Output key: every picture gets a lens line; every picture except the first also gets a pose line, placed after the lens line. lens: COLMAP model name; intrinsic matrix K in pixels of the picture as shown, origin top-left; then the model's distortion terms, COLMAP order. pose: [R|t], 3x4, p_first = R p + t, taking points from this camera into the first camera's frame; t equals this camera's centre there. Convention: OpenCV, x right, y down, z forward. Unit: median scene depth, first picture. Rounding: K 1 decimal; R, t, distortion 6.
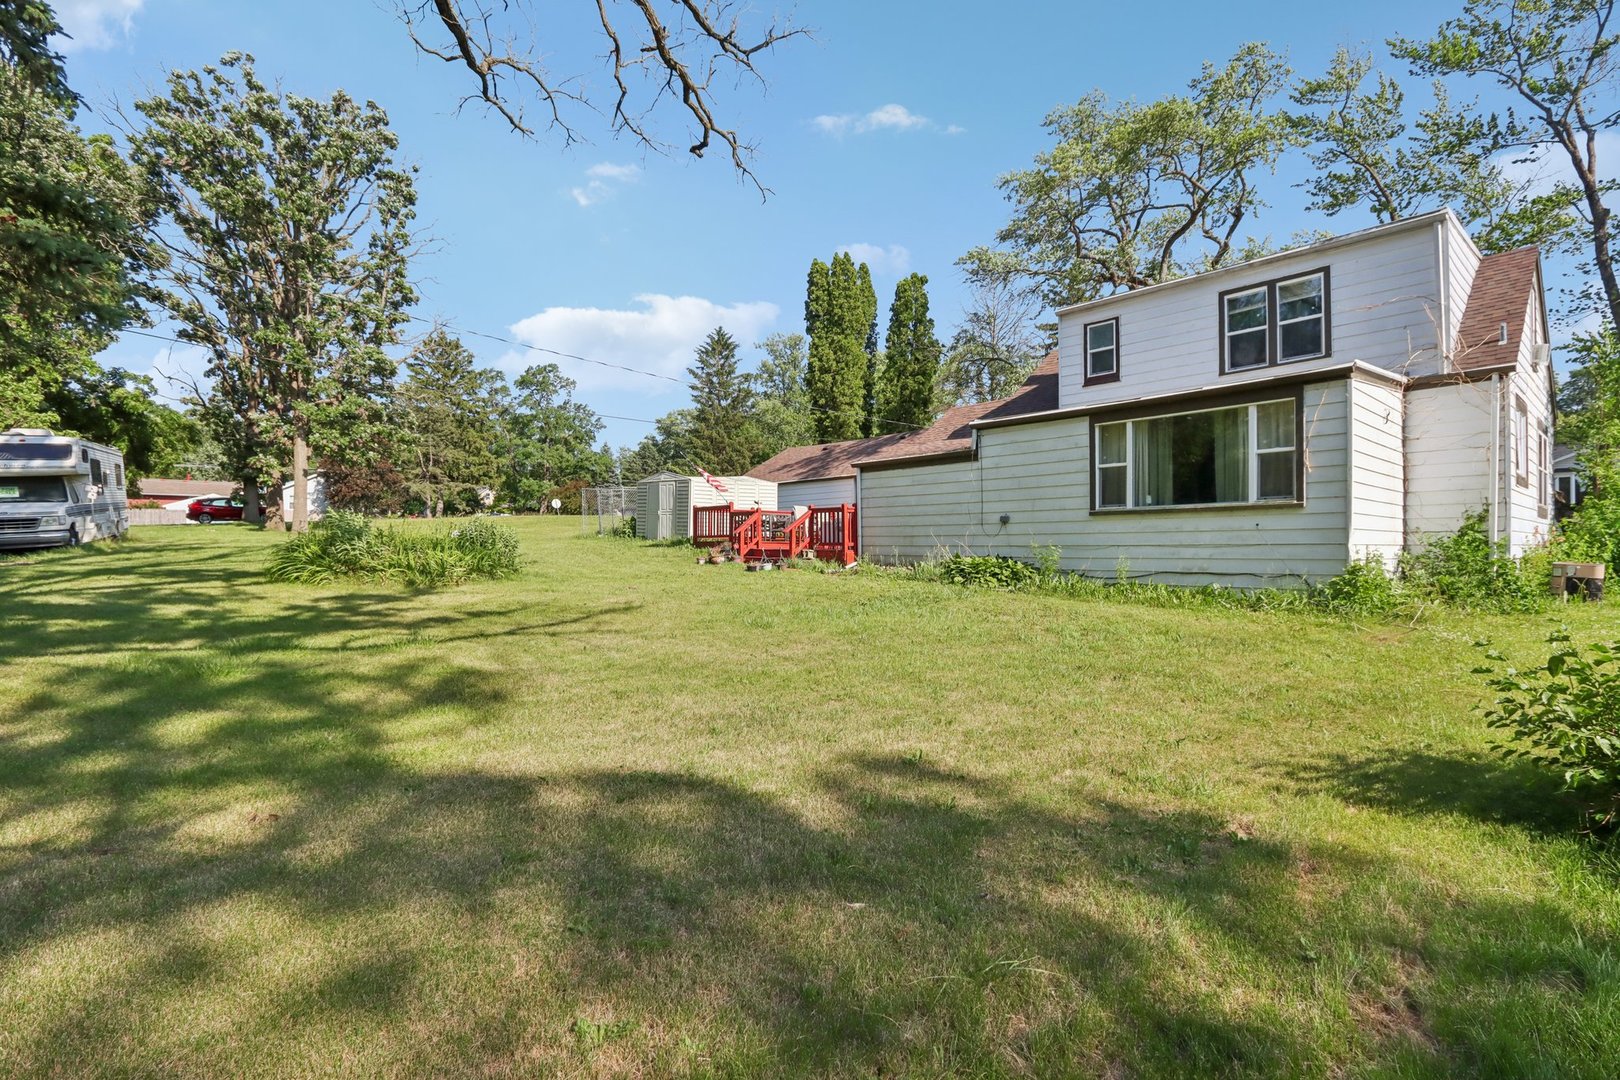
lens RADIAL K [[736.6, 0, 810.0], [0, 736.6, 540.0], [0, 0, 1]] dist [-0.019434, -0.000062]
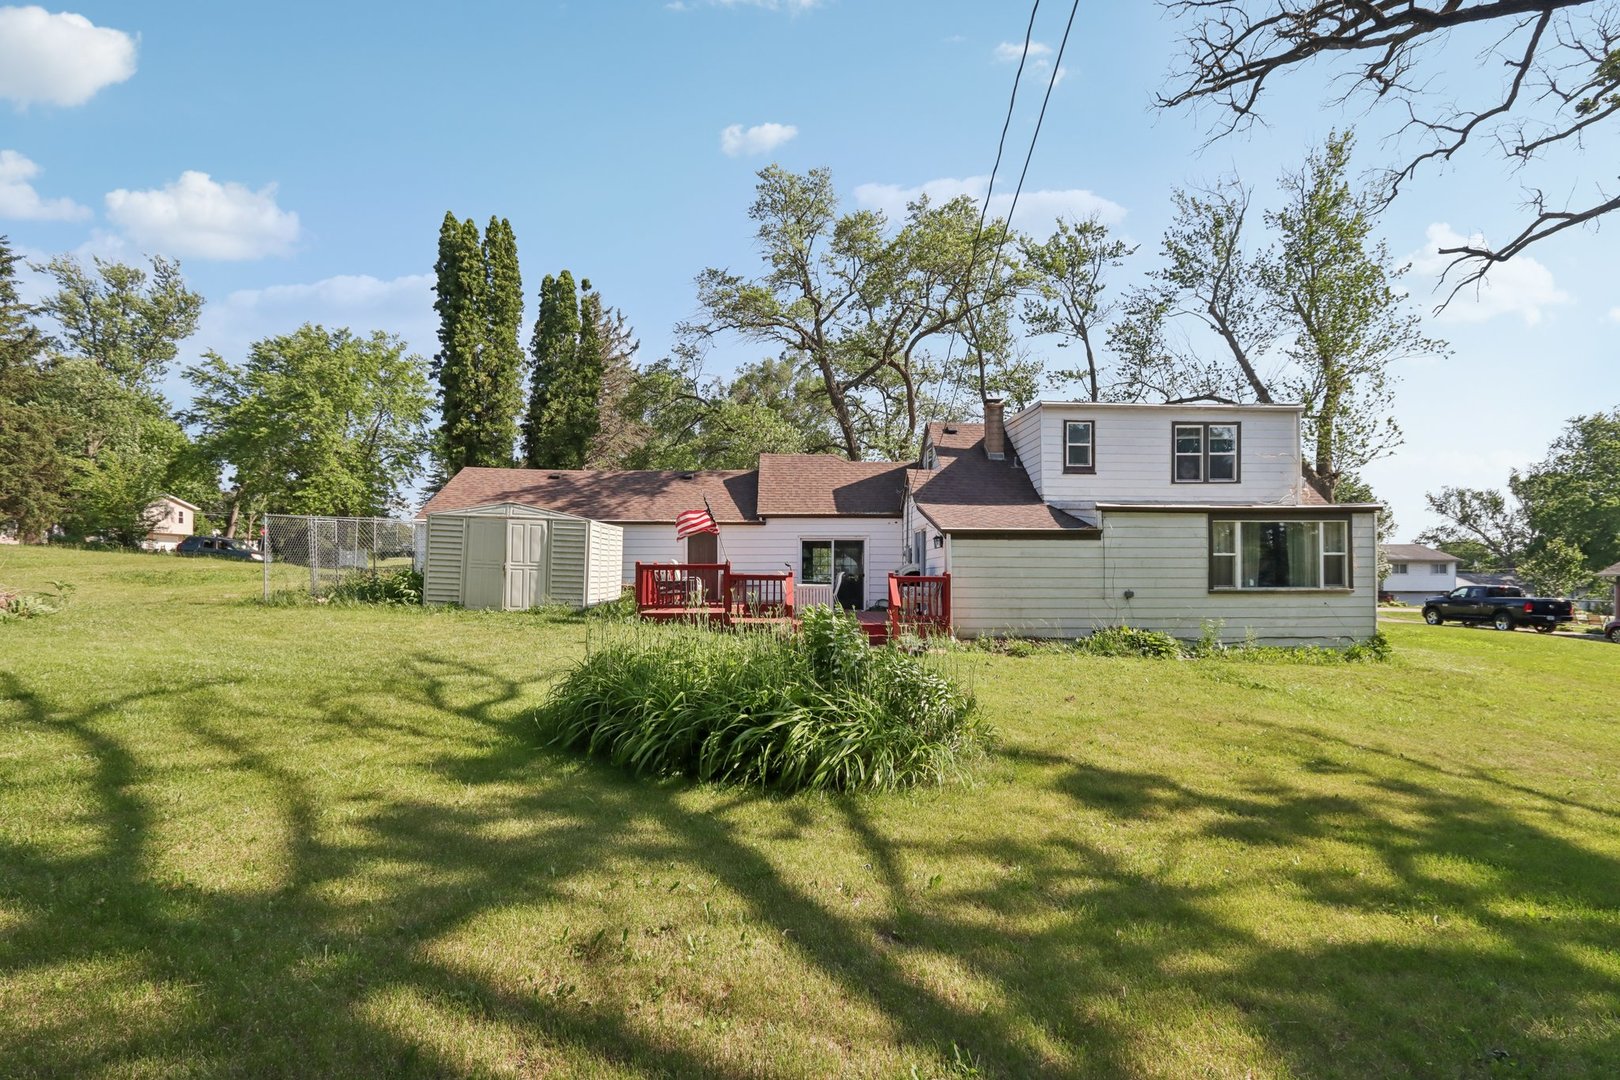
lens RADIAL K [[768.0, 0, 813.7], [0, 768.0, 550.2], [0, 0, 1]] dist [-0.021729, 0.000435]
pose [[0.637521, 0.028506, 0.769905, -0.940550], [-0.007957, 0.999506, -0.030418, -0.055998], [-0.770392, 0.013266, 0.637433, 0.624228]]
